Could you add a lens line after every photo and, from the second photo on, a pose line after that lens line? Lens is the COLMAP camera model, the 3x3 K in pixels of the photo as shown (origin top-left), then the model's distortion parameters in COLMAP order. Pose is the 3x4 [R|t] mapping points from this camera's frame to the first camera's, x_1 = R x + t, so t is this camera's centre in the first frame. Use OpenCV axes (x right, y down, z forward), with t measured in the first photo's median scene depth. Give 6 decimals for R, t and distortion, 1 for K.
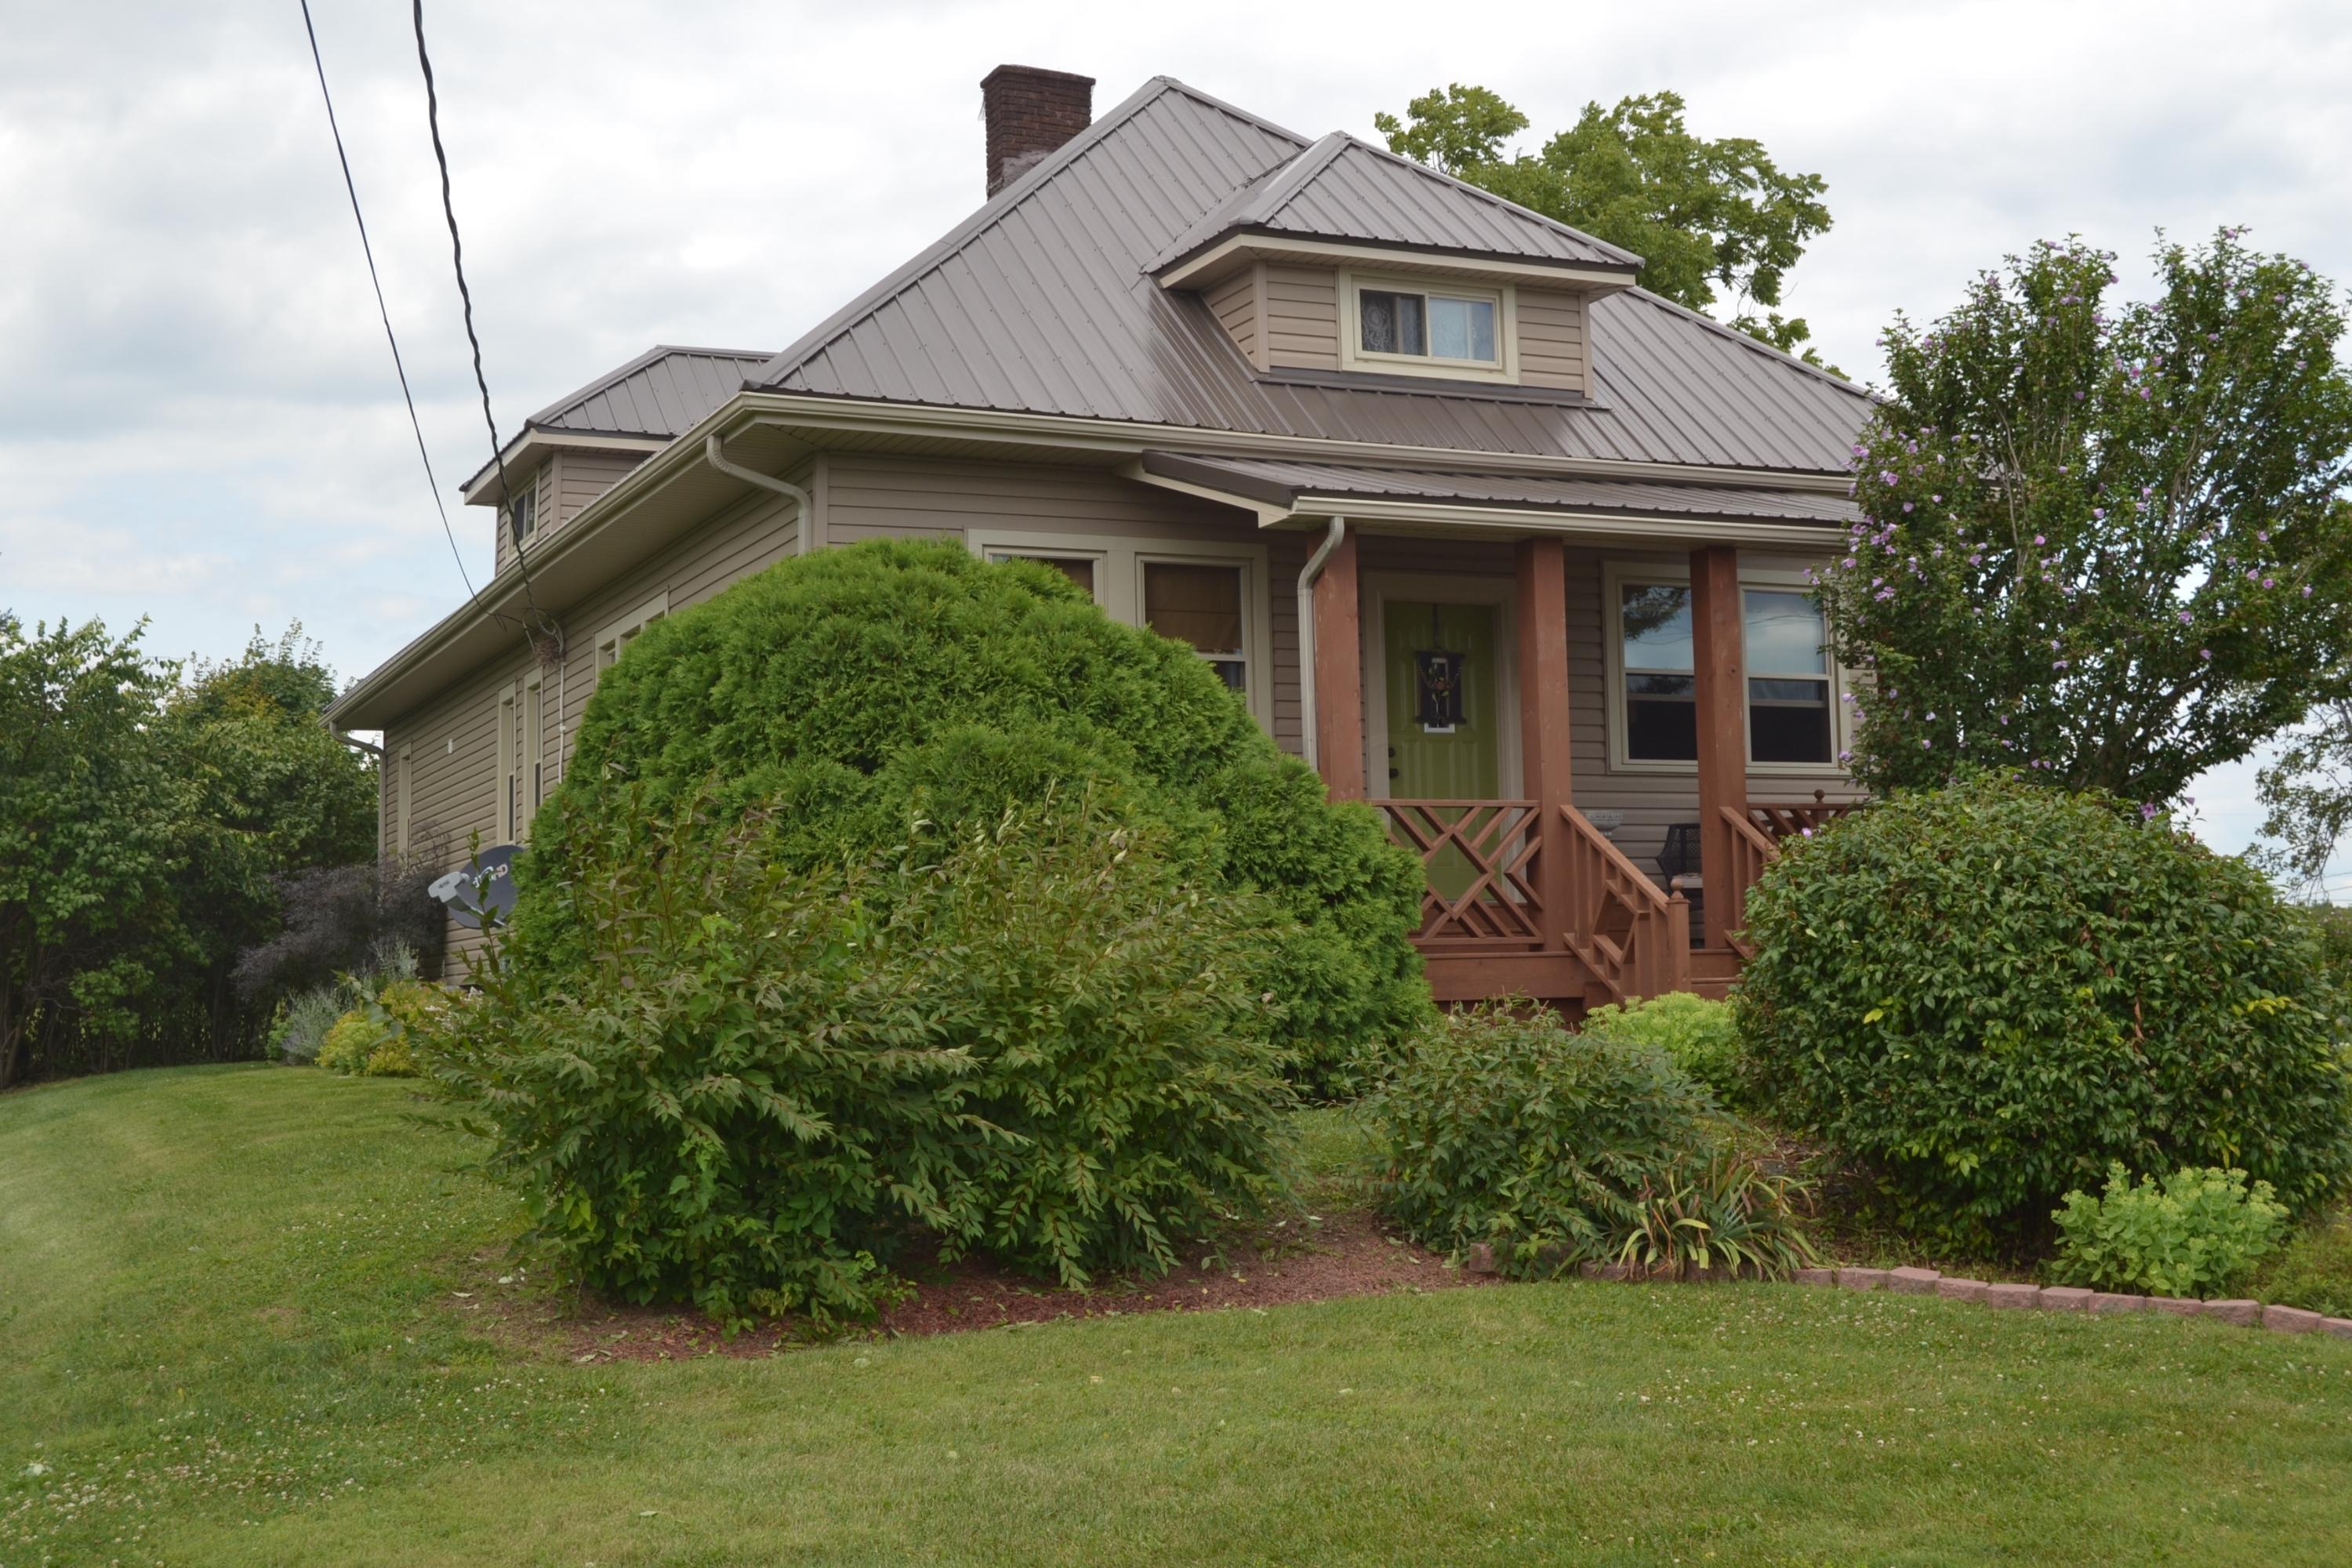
lens RADIAL K [[2825.2, 0, 1176.0], [0, 2825.2, 784.0], [0, 0, 1]] dist [-0.033685, -0.059851]
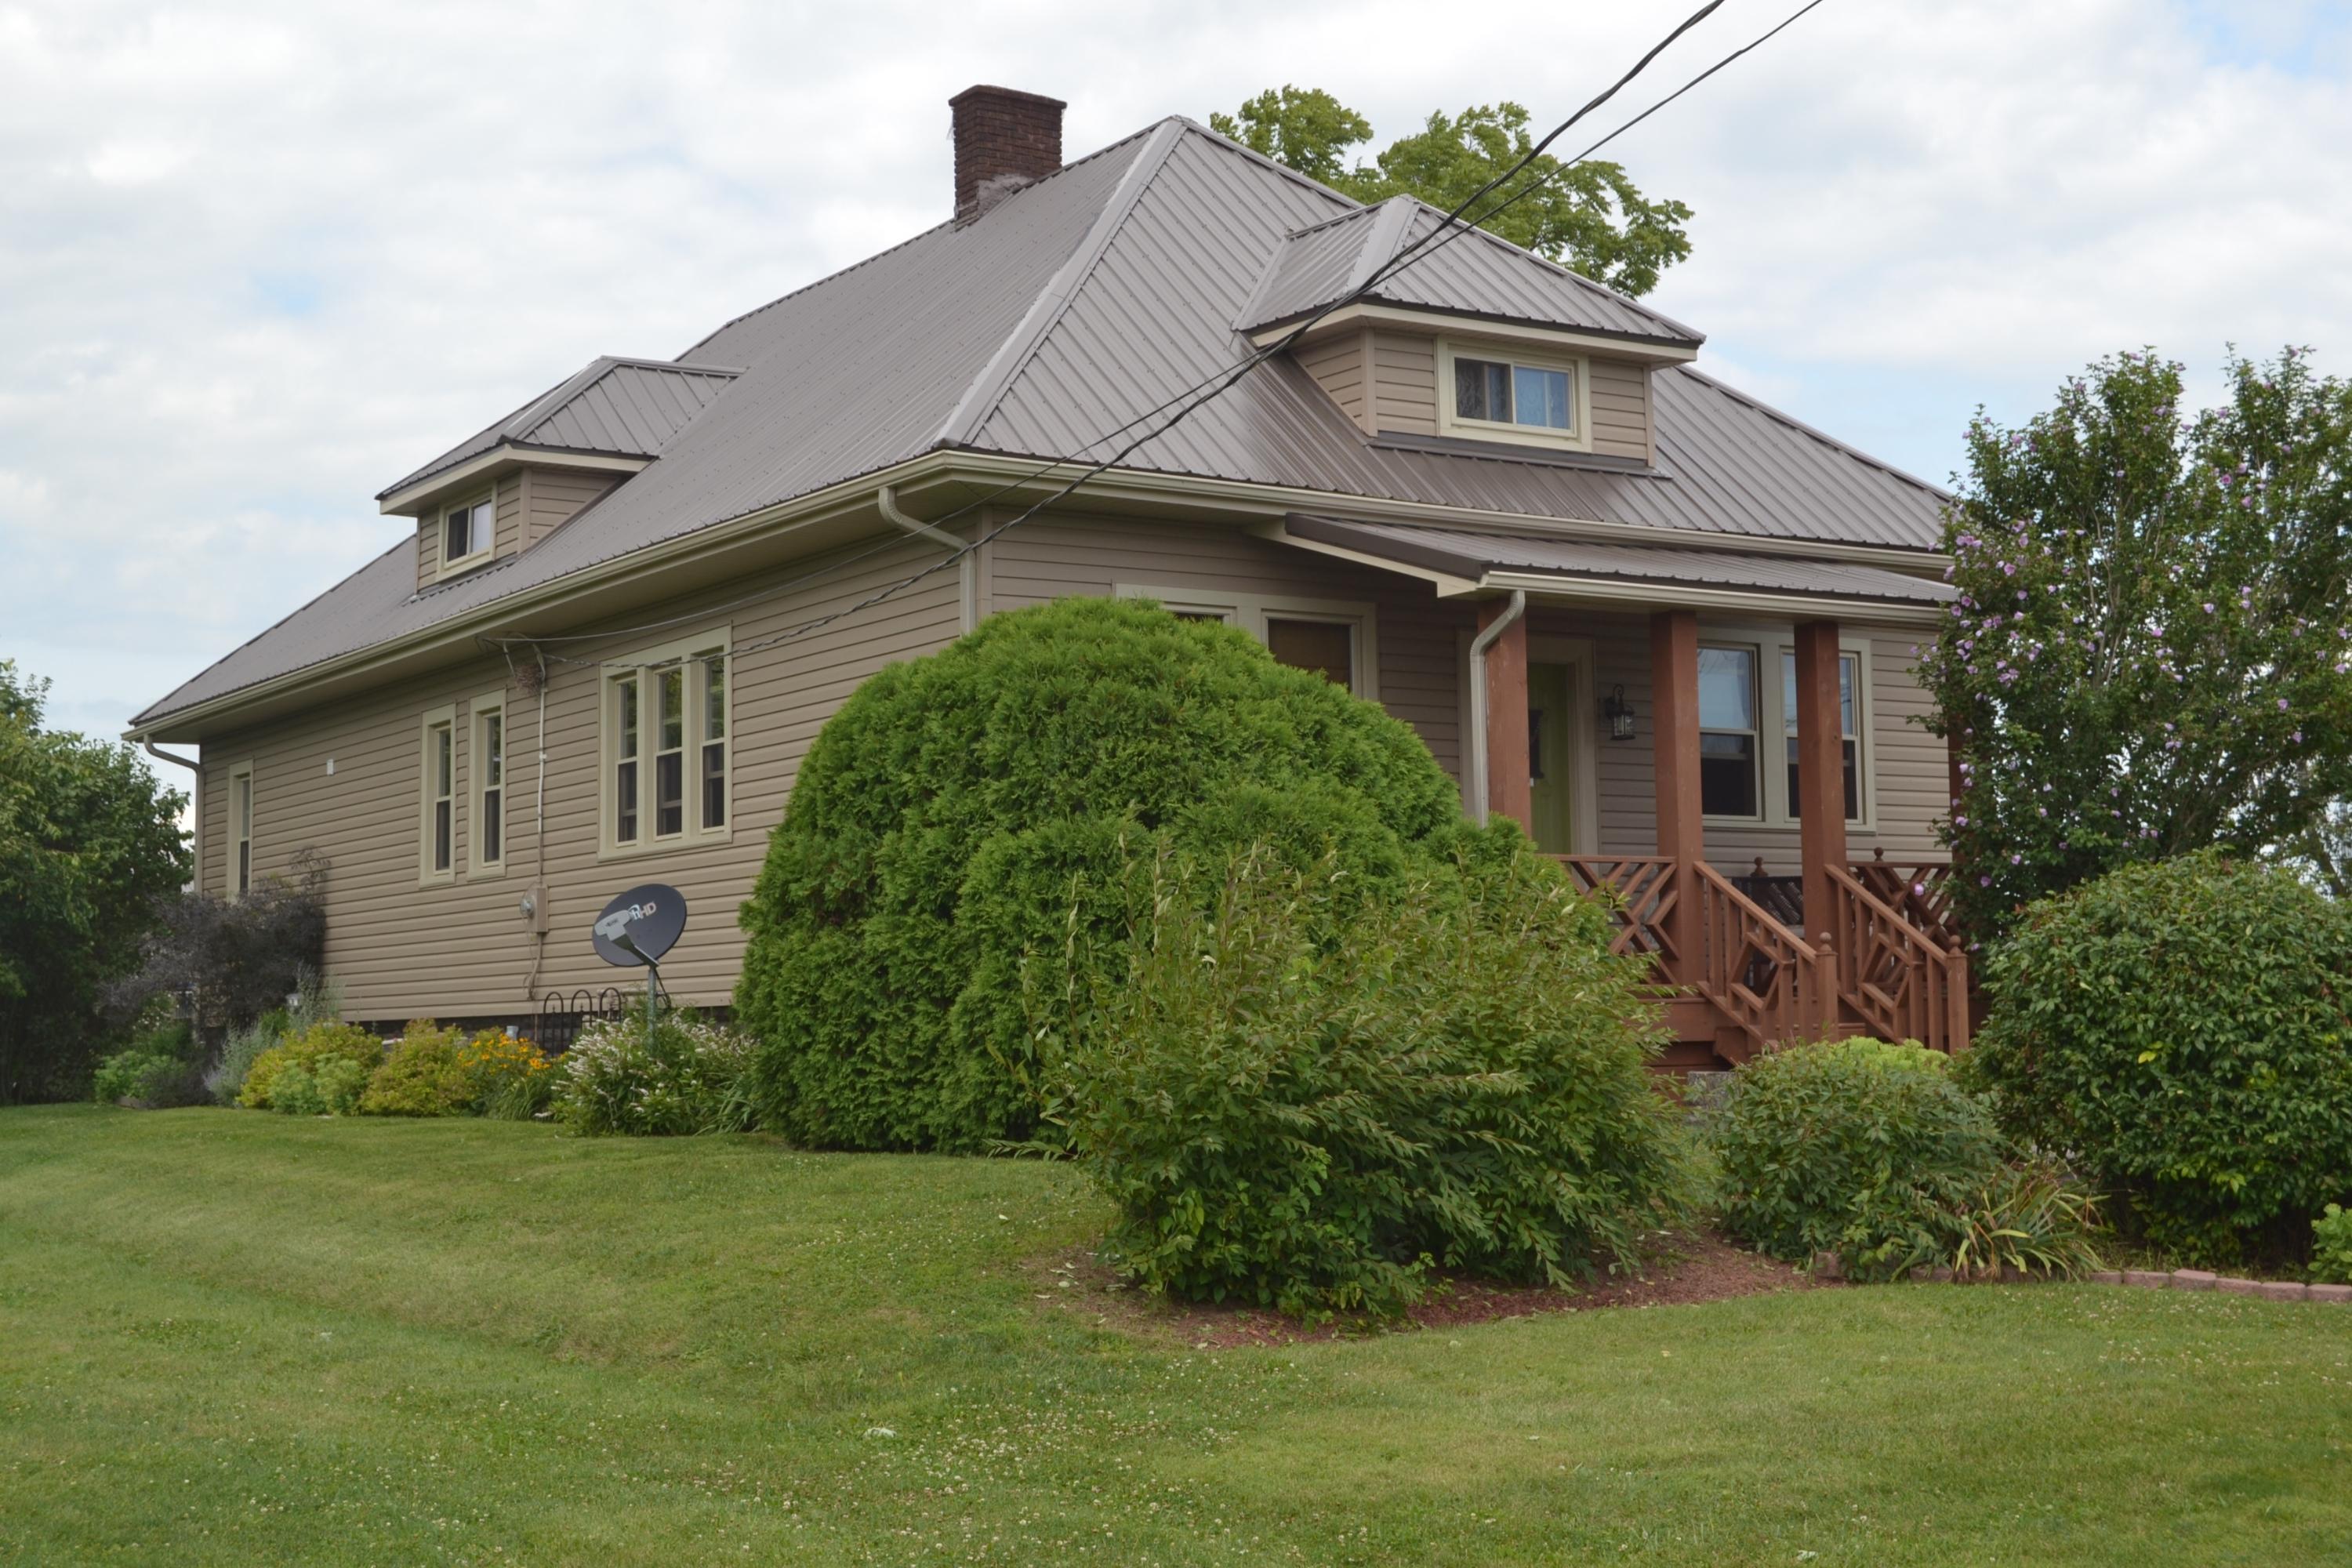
lens RADIAL K [[3242.9, 0, 1176.0], [0, 3242.9, 784.0], [0, 0, 1]] dist [-0.033552, 0.036482]
pose [[0.988136, 0.017416, 0.152588, -0.276287], [-0.016883, 0.999846, -0.004791, -0.014200], [-0.152648, 0.002158, 0.988278, -0.208366]]
